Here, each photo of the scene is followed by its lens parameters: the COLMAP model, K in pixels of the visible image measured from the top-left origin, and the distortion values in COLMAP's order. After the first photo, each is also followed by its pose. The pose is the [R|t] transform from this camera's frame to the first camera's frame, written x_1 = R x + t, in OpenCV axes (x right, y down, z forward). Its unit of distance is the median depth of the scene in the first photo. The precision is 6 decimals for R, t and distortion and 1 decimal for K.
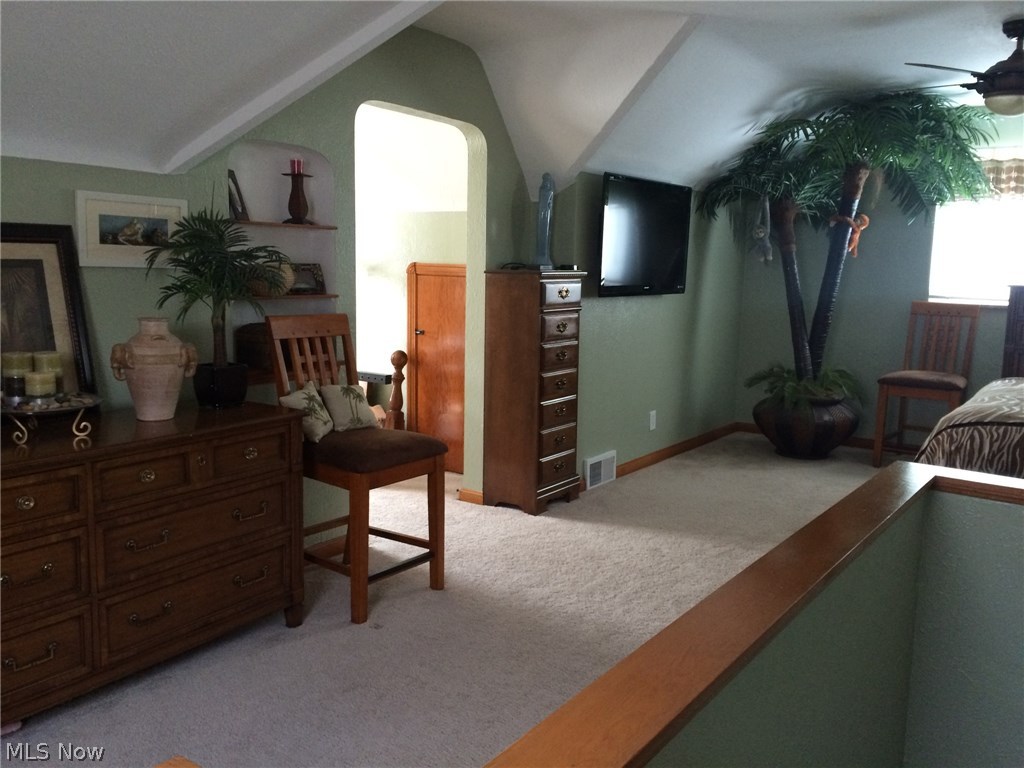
lens RADIAL K [[880.0, 0, 512.1], [0, 880.0, 383.7], [0, 0, 1]] dist [0.086791, -0.050586]
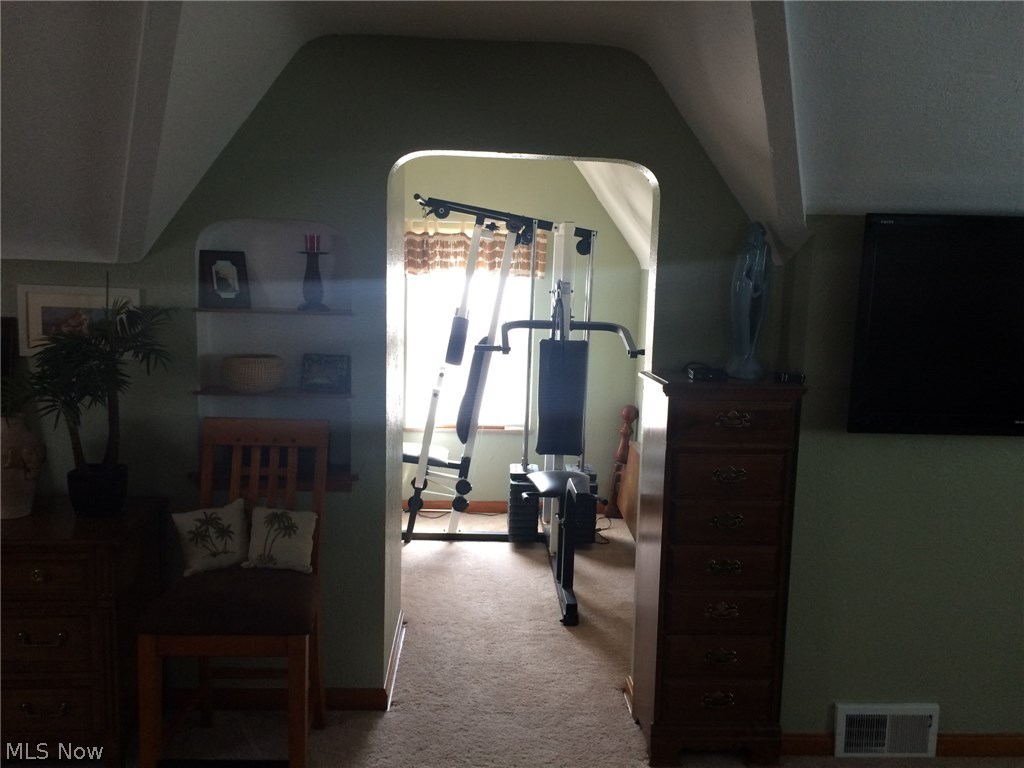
lens RADIAL K [[880.0, 0, 511.2], [0, 880.0, 384.0], [0, 0, 1]] dist [0.086791, -0.050586]
pose [[0.620729, 0.099138, -0.777732, 0.554047], [-0.123073, 0.991996, 0.028223, -0.160167], [0.774305, 0.078199, 0.627962, 0.636216]]
